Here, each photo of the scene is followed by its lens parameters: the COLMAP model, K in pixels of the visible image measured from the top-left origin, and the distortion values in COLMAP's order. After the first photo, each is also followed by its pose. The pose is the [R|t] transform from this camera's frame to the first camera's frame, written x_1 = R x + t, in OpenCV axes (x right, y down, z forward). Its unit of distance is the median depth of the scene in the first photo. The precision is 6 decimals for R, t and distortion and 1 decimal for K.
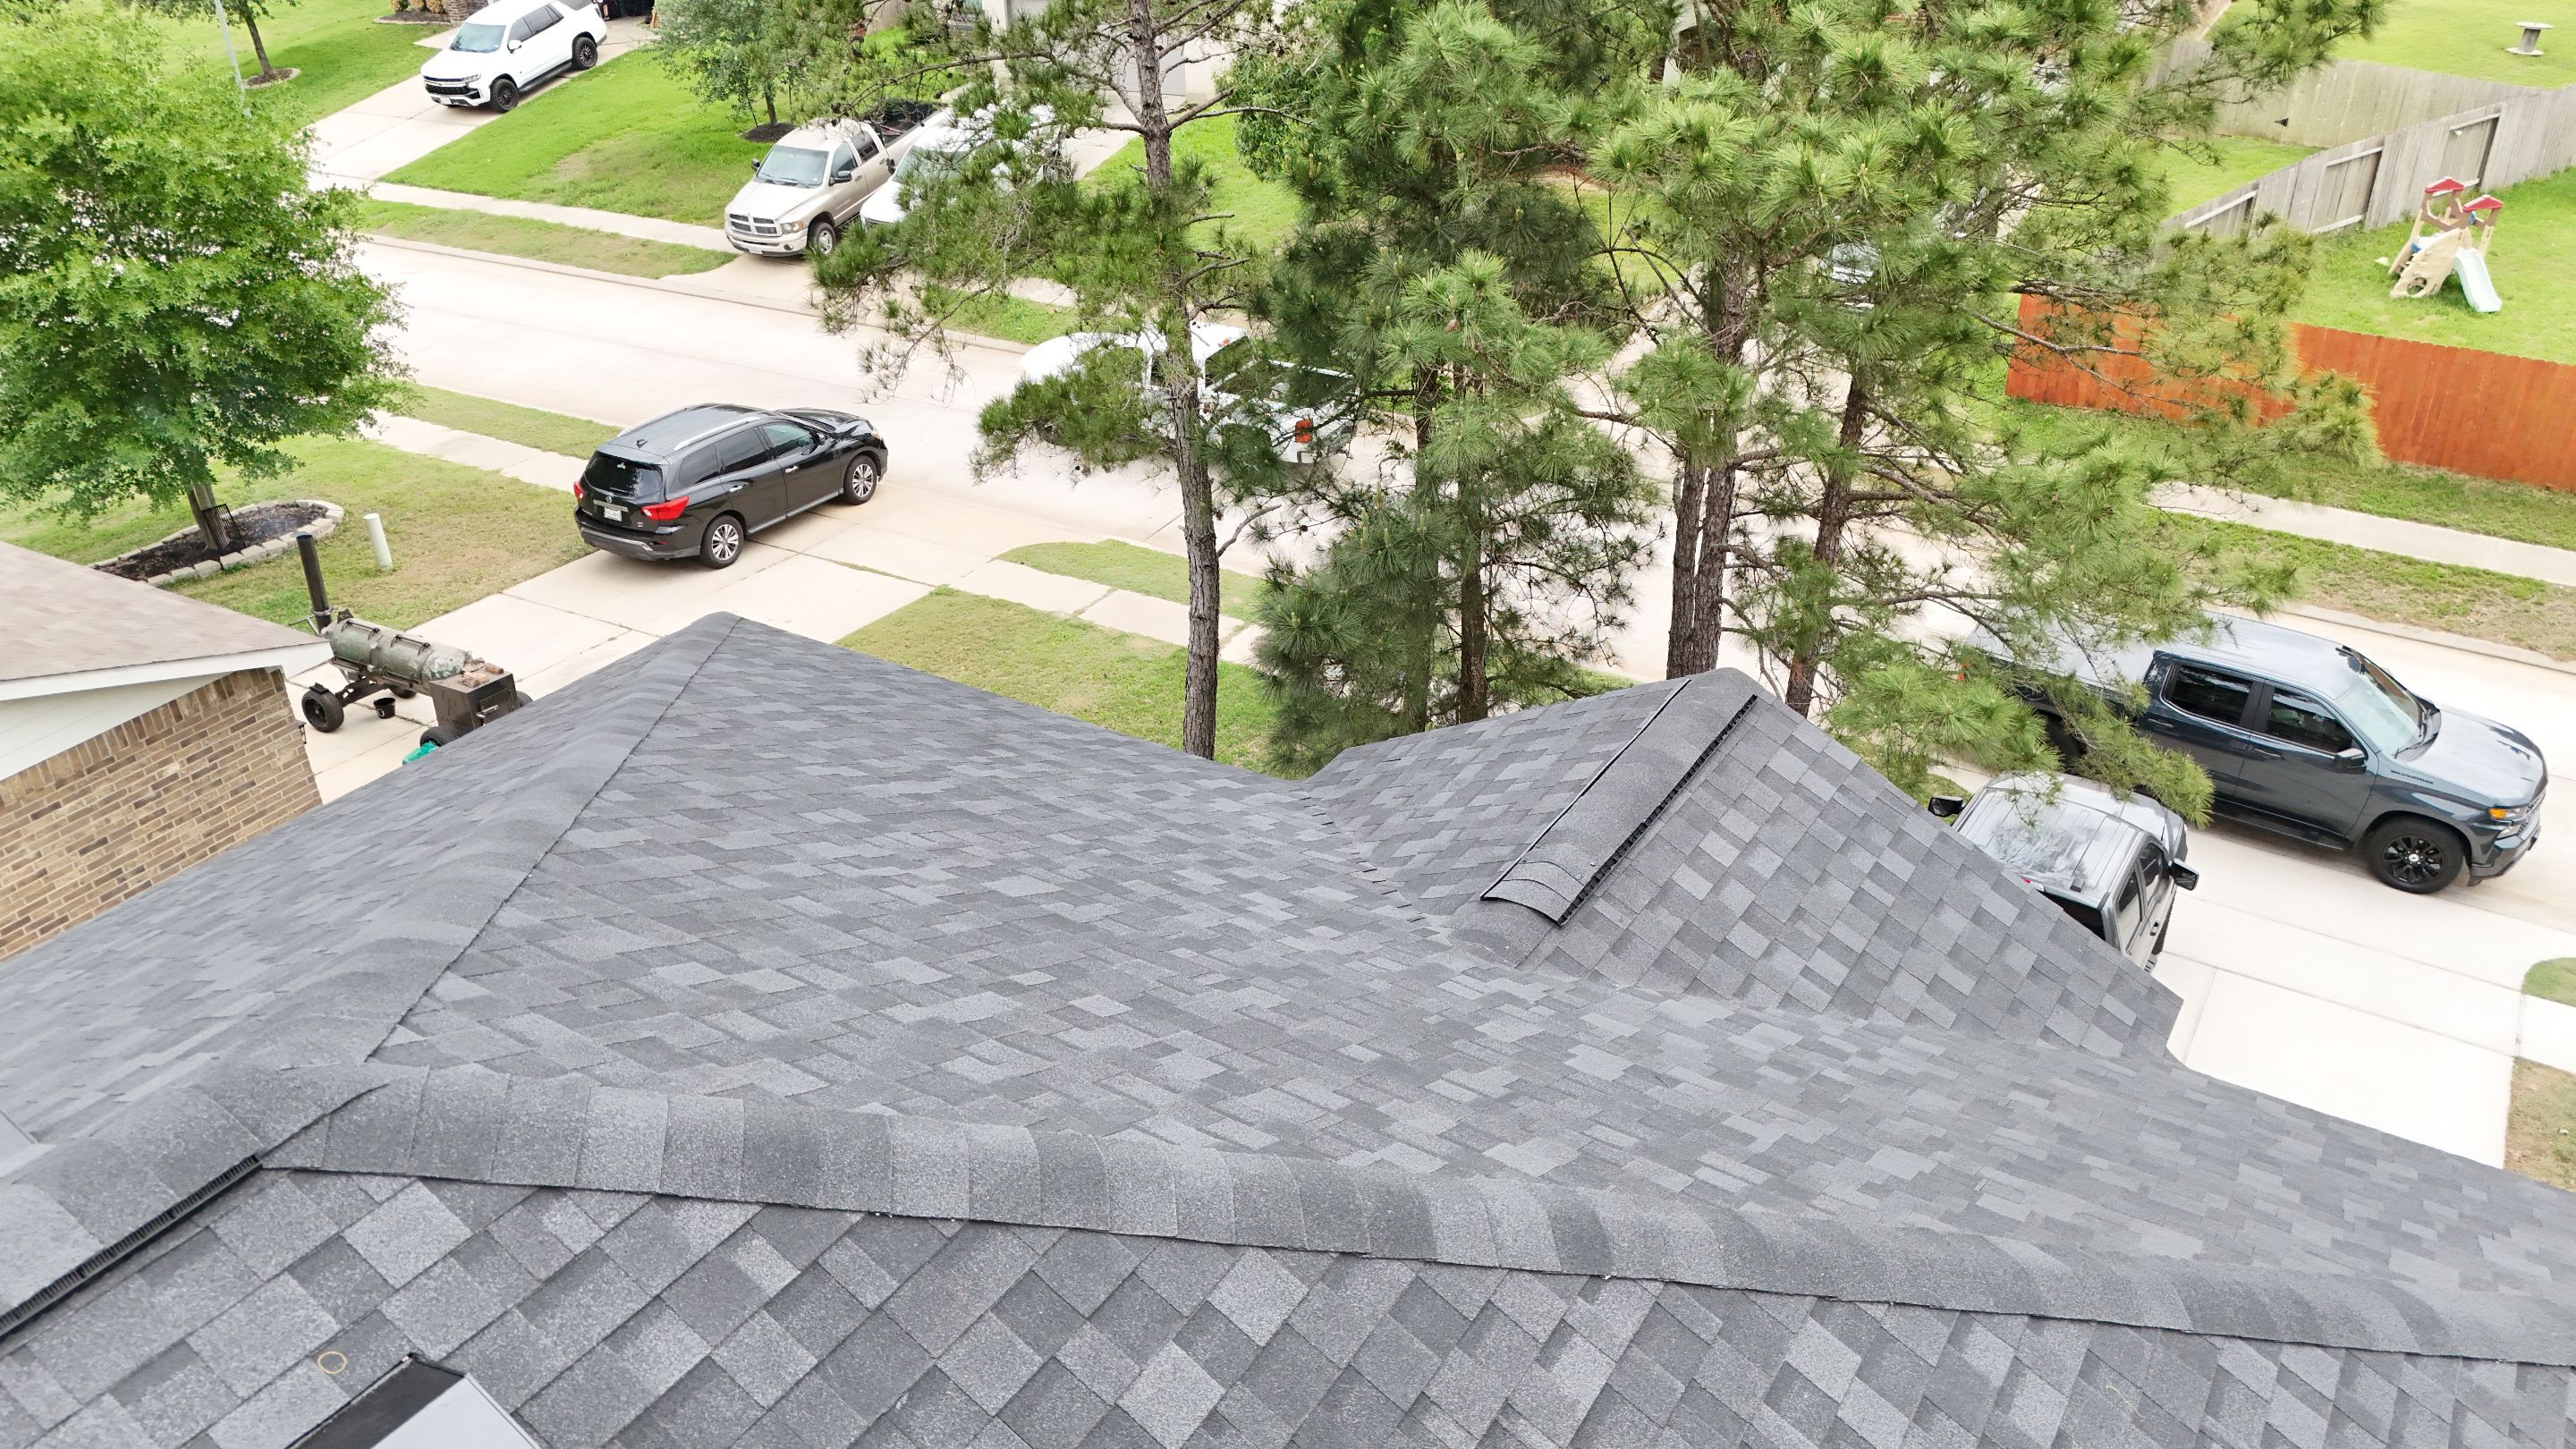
lens RADIAL K [[1899.6, 0, 1288.2], [0, 1899.6, 718.4], [0, 0, 1]] dist [0.064551, -0.055770]
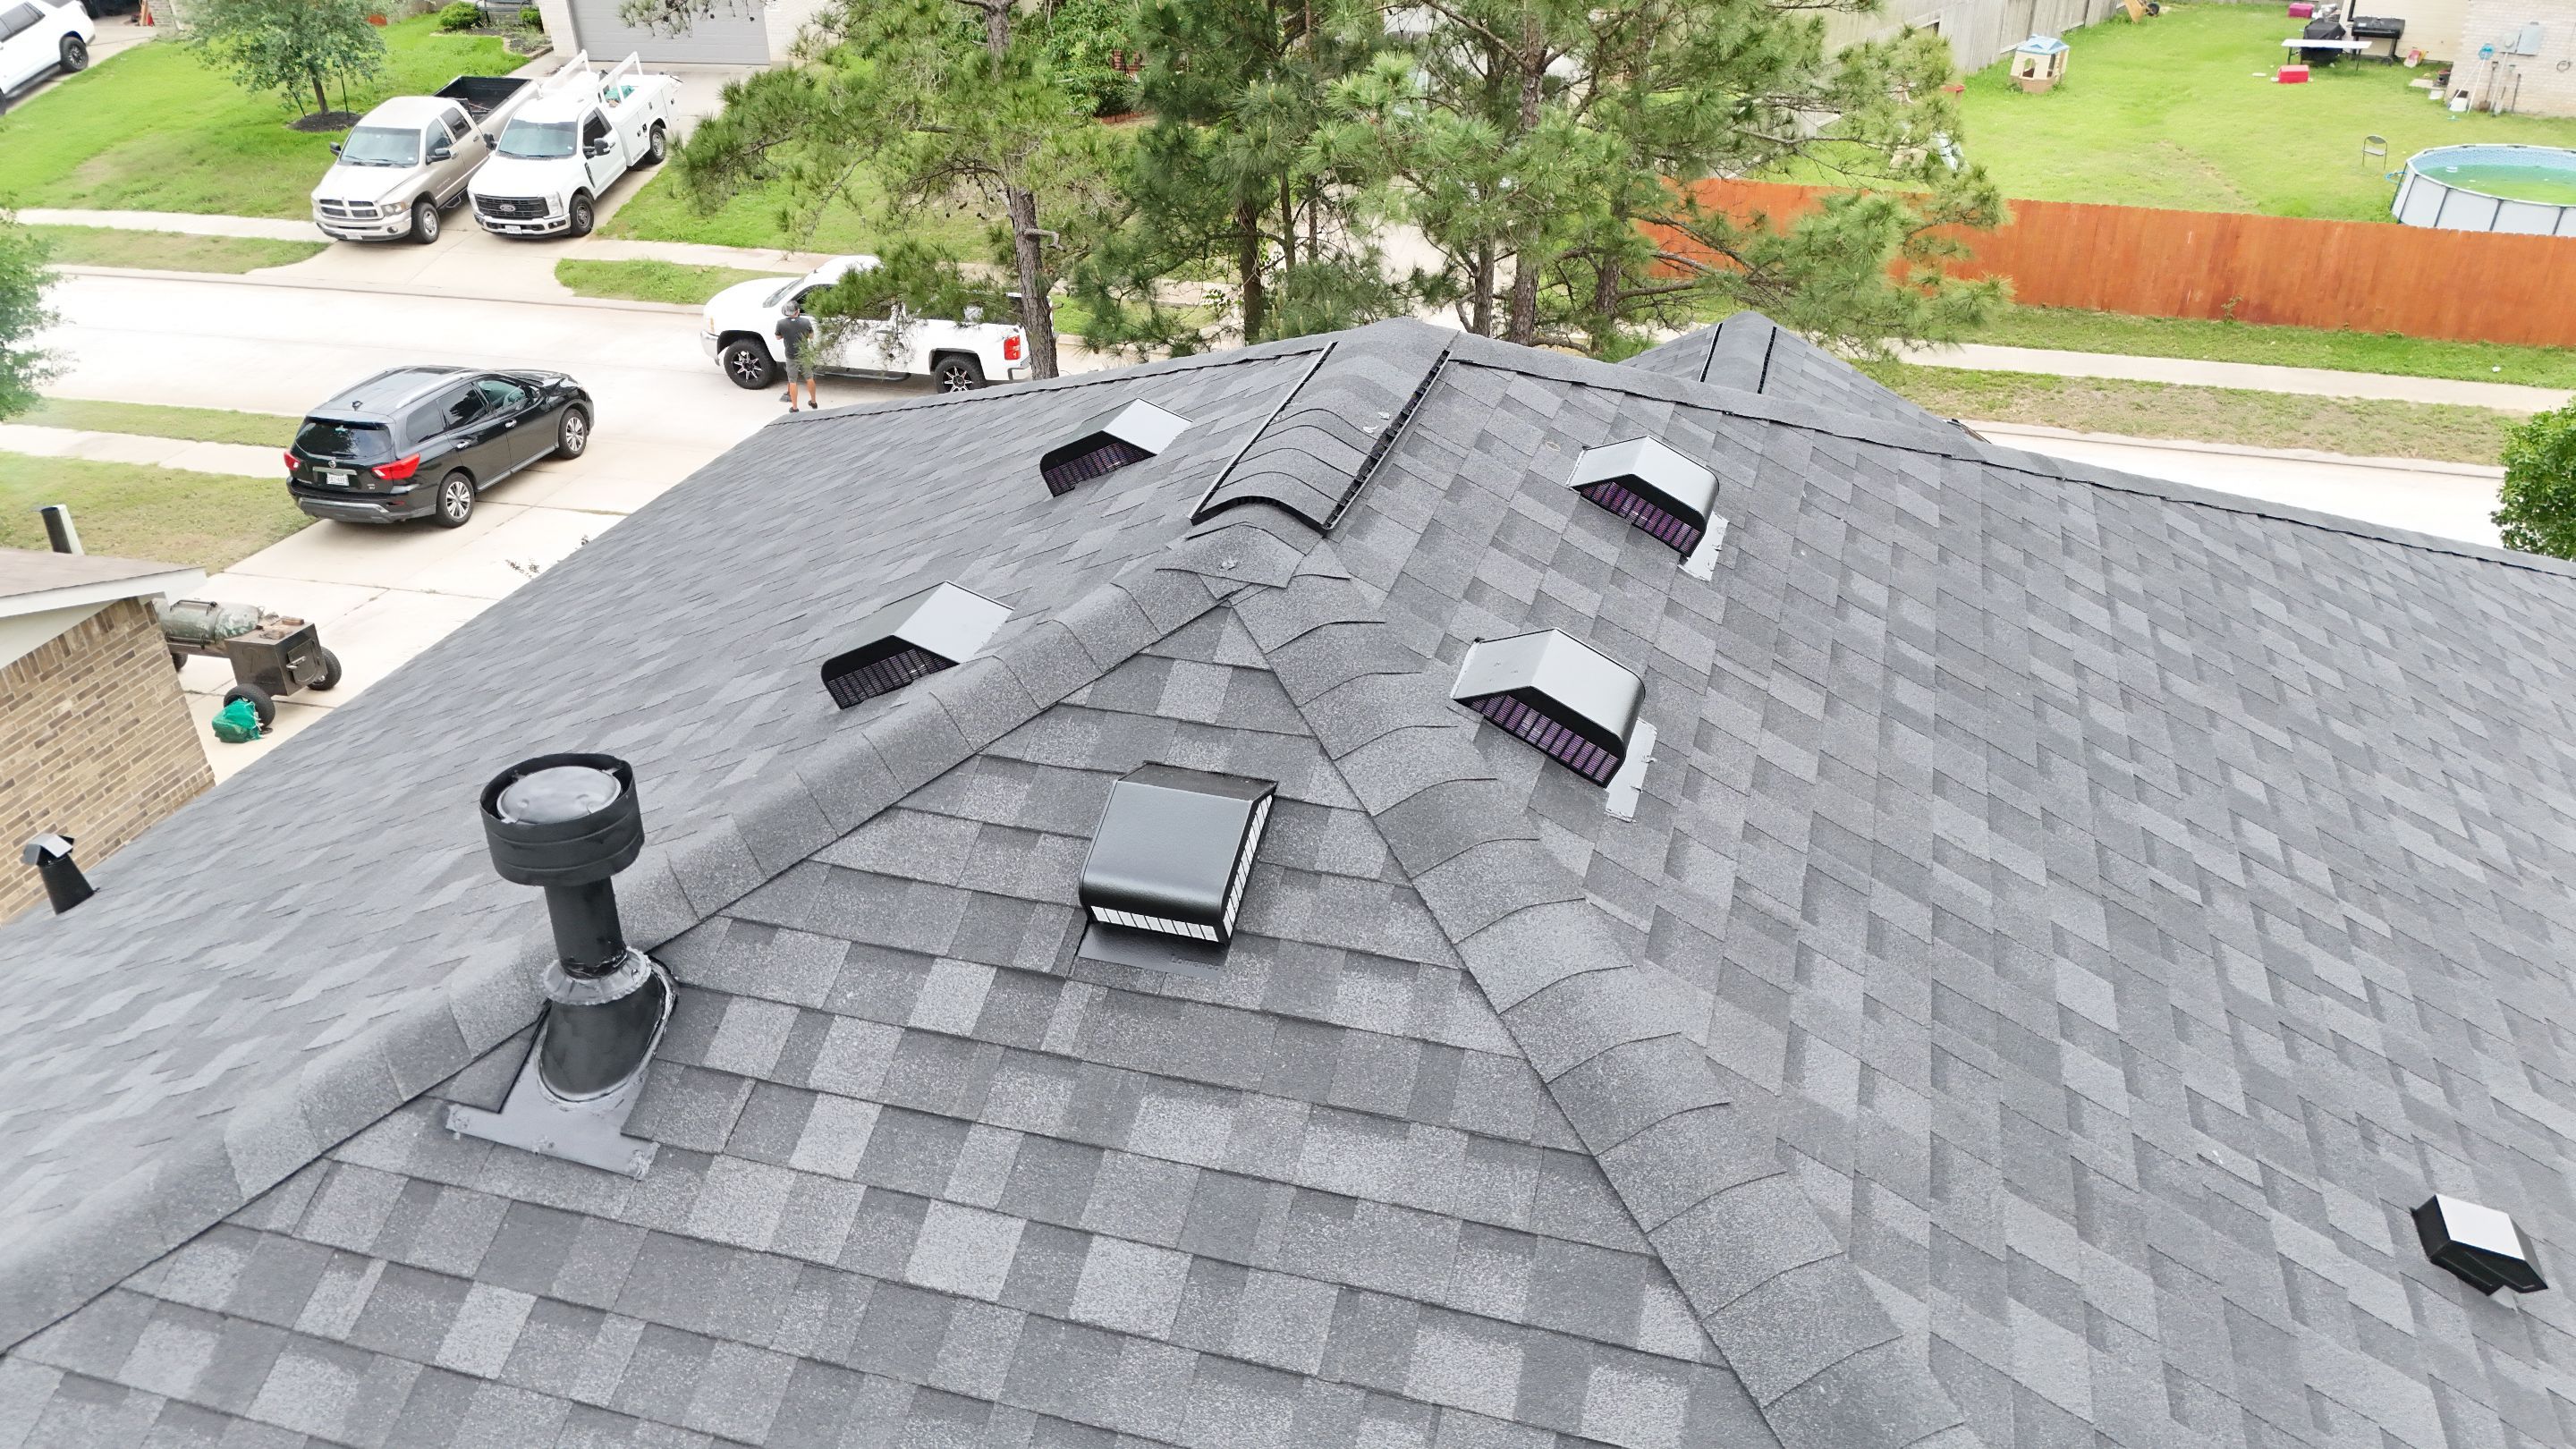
lens RADIAL K [[1899.6, 0, 1288.2], [0, 1899.6, 718.4], [0, 0, 1]] dist [0.064551, -0.055770]
pose [[0.961979, -0.130659, 0.239843, -0.137838], [0.131221, 0.991259, 0.013700, 0.062653], [-0.239536, 0.018294, 0.970715, -0.058792]]
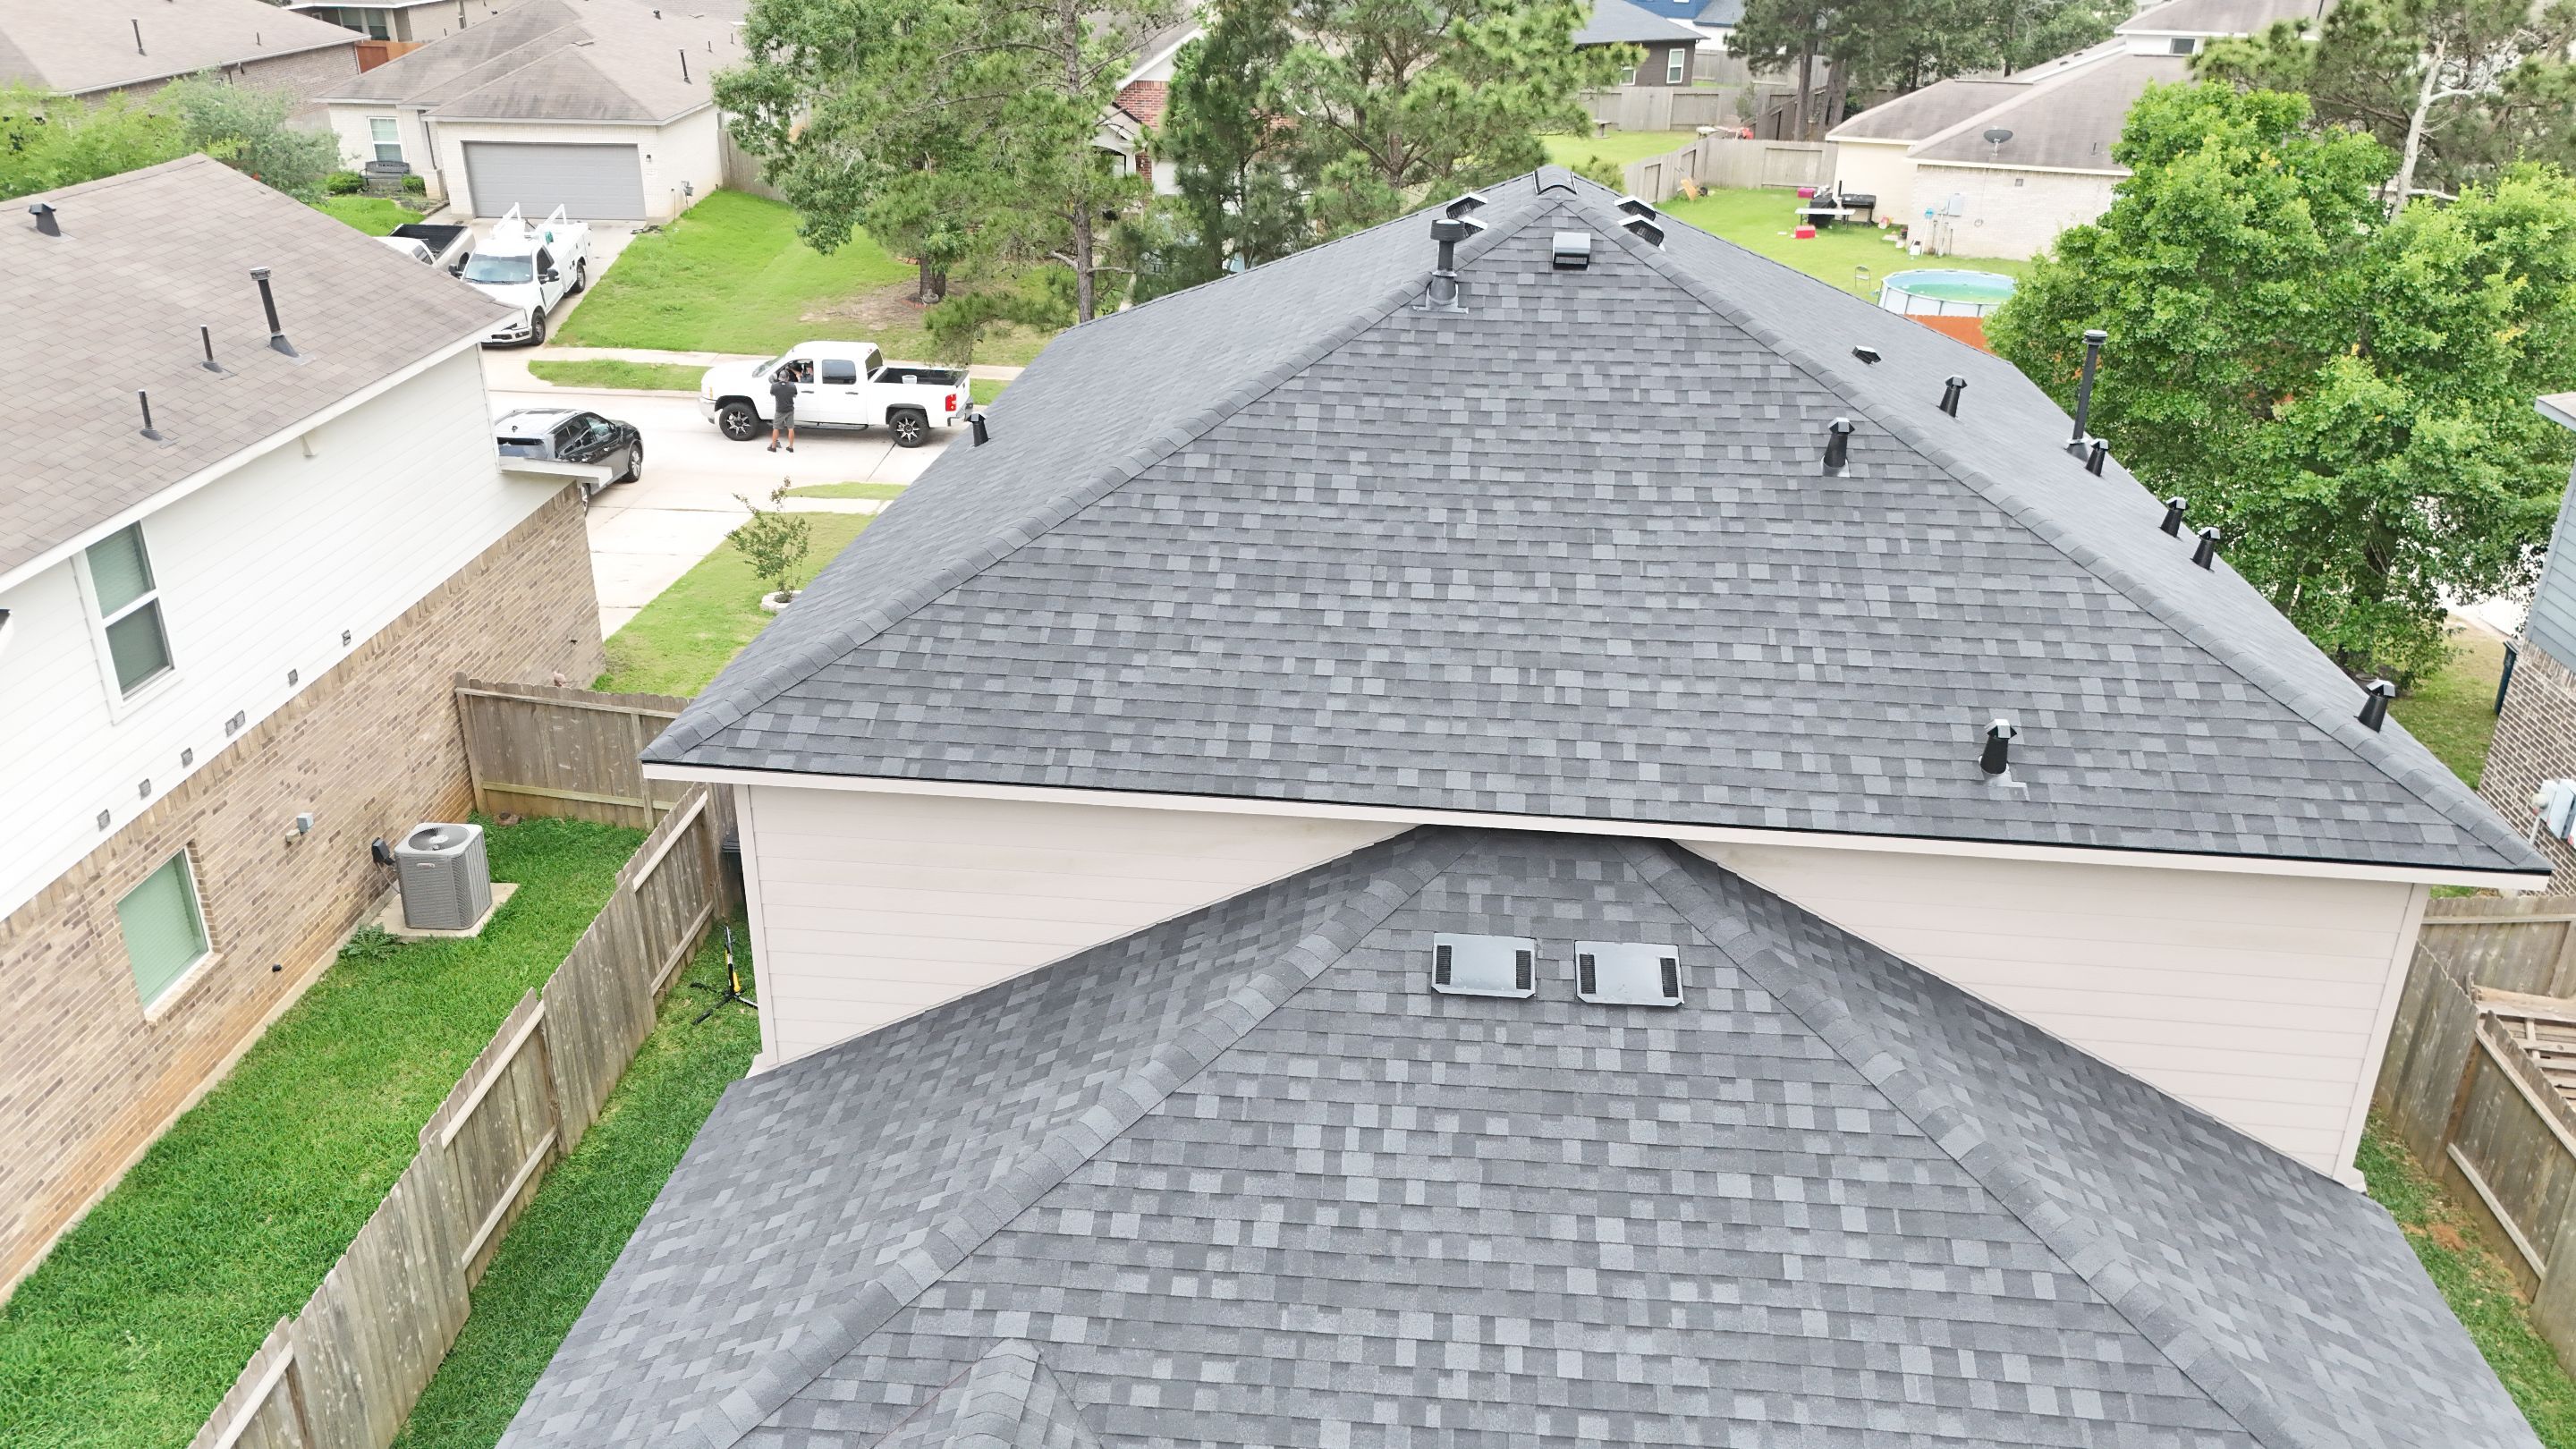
lens RADIAL K [[1896.0, 0, 1288.4], [0, 1896.0, 719.4], [0, 0, 1]] dist [0.076077, -0.073056]
pose [[0.889187, -0.150162, 0.432200, -0.465170], [0.192080, 0.979852, -0.054740, 0.230060], [-0.415272, 0.131691, 0.900115, -0.393834]]
